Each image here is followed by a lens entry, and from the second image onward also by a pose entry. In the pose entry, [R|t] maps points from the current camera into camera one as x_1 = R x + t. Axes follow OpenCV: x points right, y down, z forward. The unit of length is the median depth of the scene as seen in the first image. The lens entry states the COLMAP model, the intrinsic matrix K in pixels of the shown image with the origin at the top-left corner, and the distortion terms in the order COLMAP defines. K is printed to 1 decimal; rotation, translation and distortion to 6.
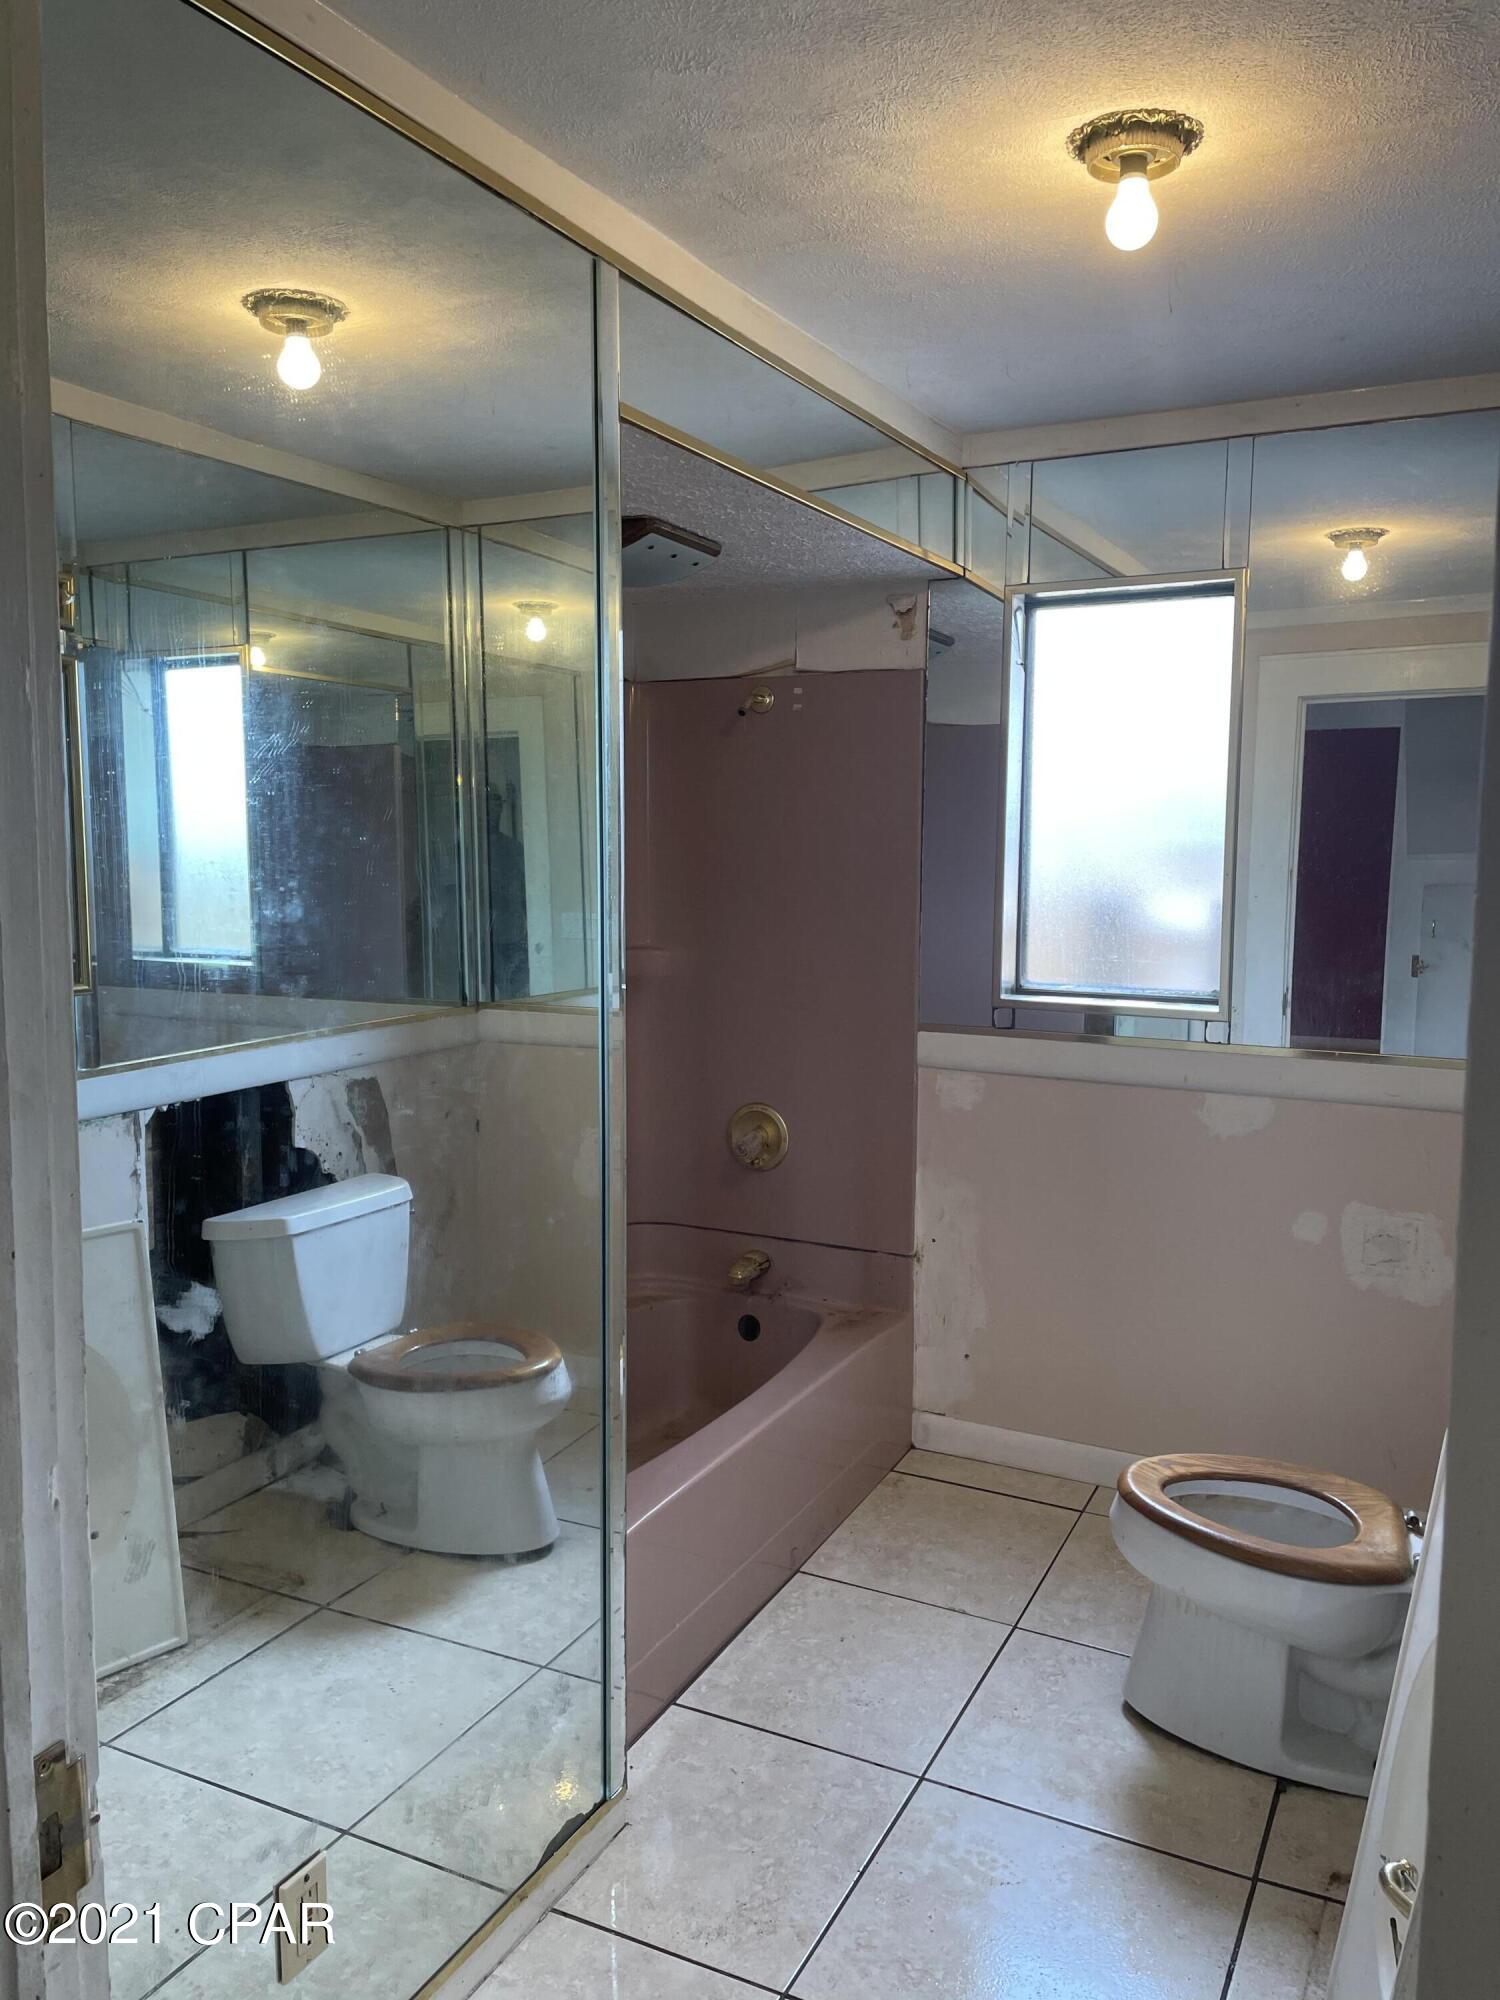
lens RADIAL K [[1515.0, 0, 770.4], [0, 1515.0, 1004.3], [0, 0, 1]] dist [0.087242, -0.107196]
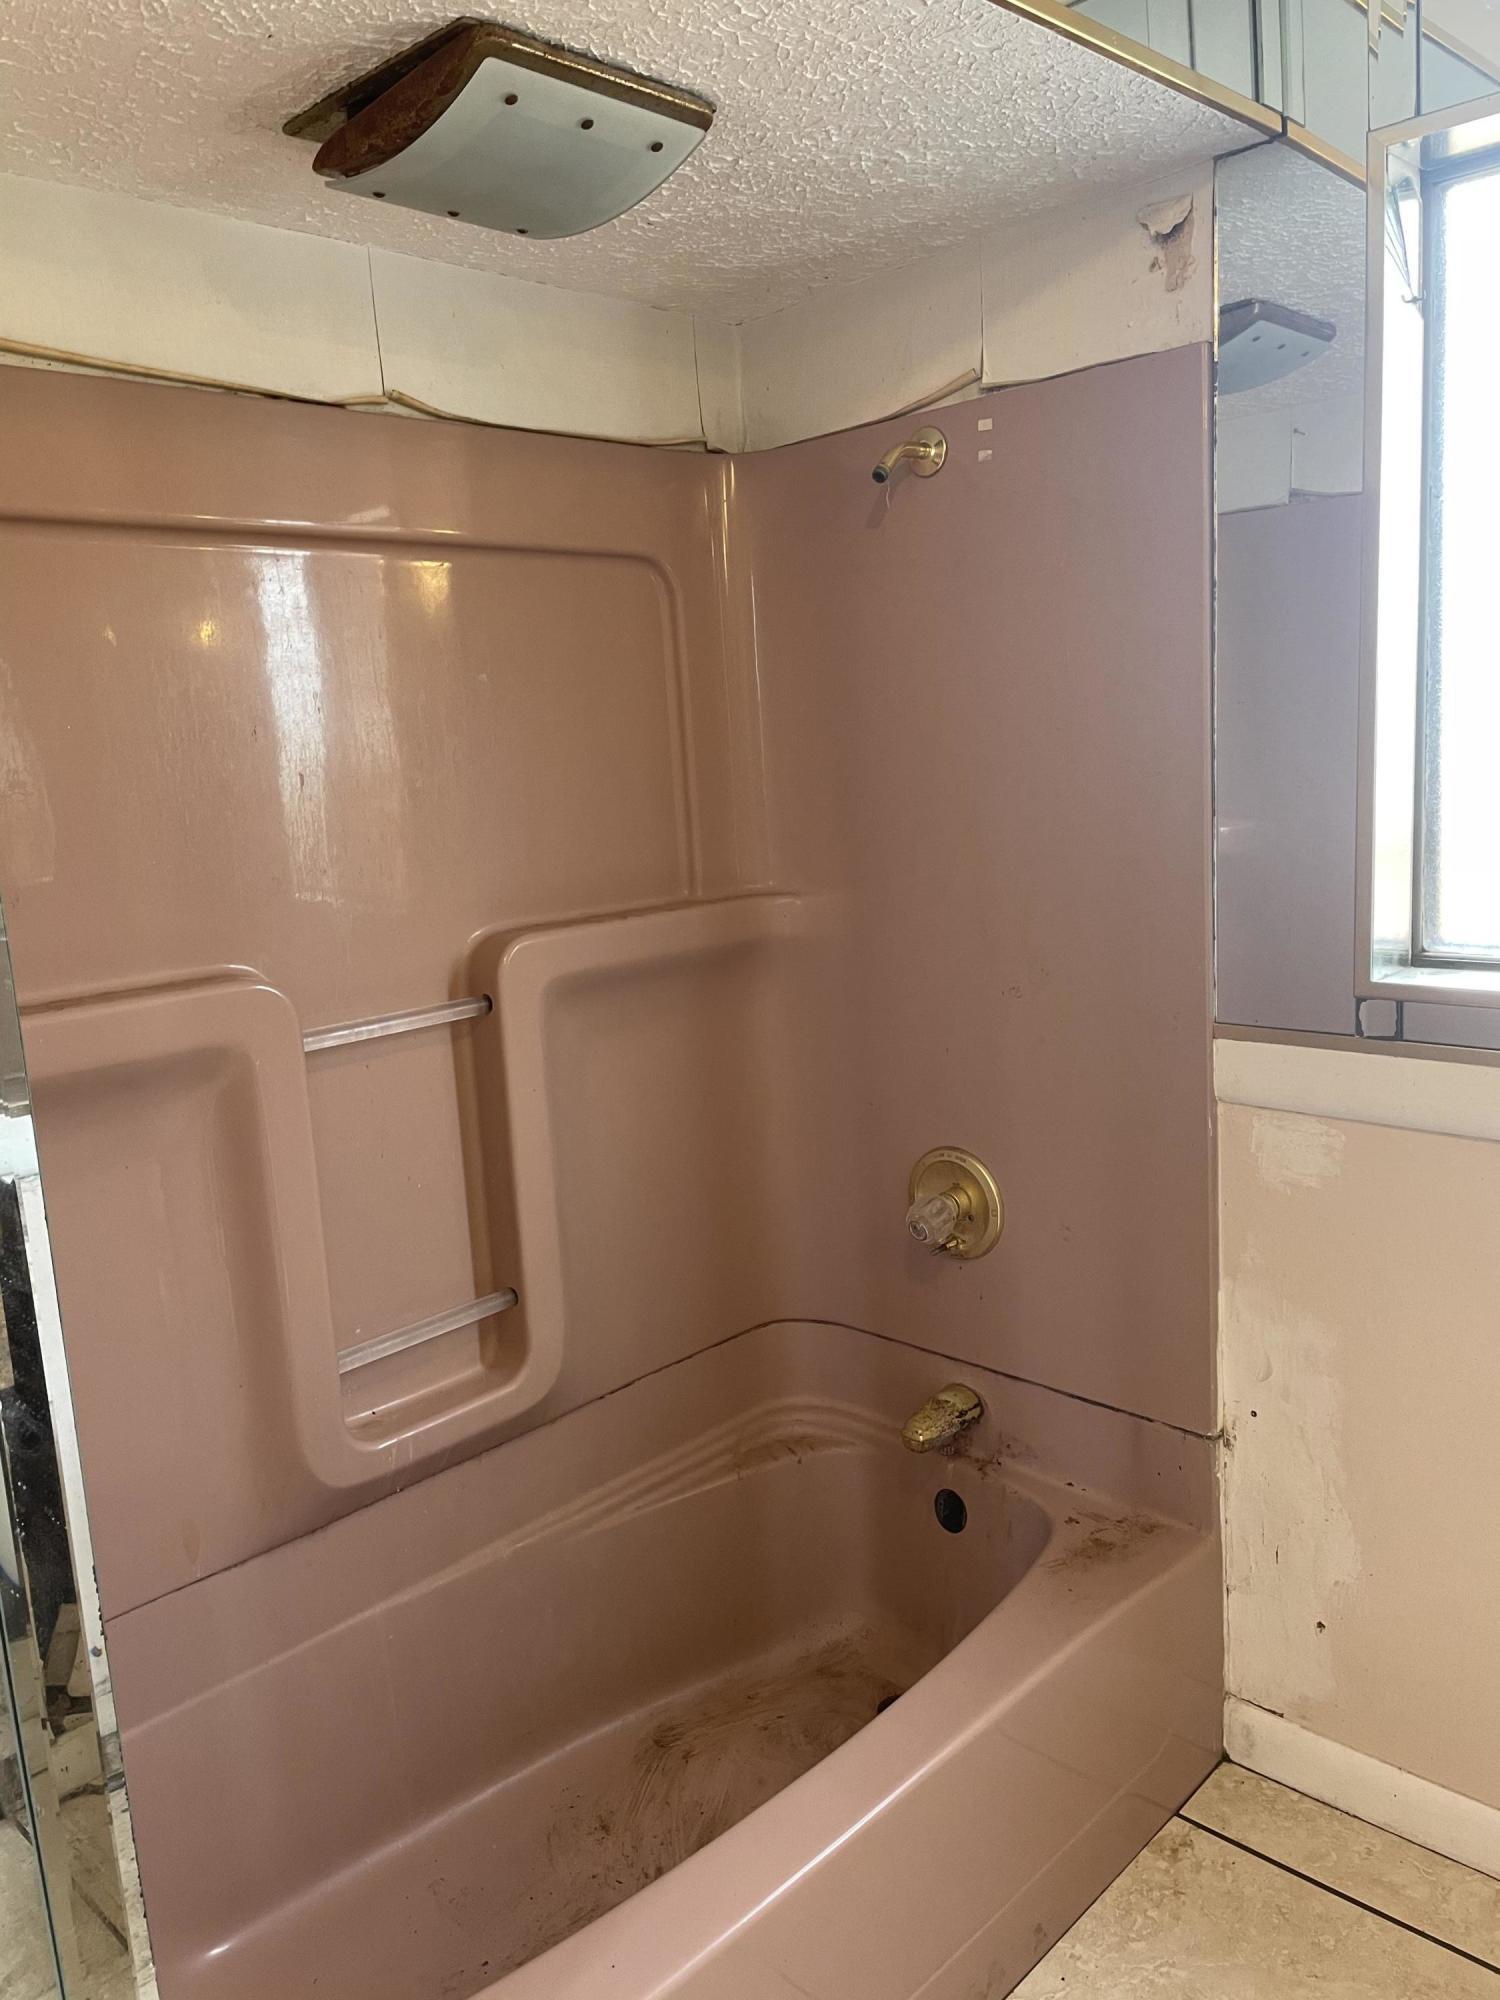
lens RADIAL K [[1515.0, 0, 765.8], [0, 1515.0, 998.7], [0, 0, 1]] dist [0.087242, -0.107196]
pose [[0.950707, -0.009906, -0.309931, 0.115210], [0.033442, 0.996936, 0.070717, -0.040844], [0.308281, -0.077596, 0.948125, 0.438241]]
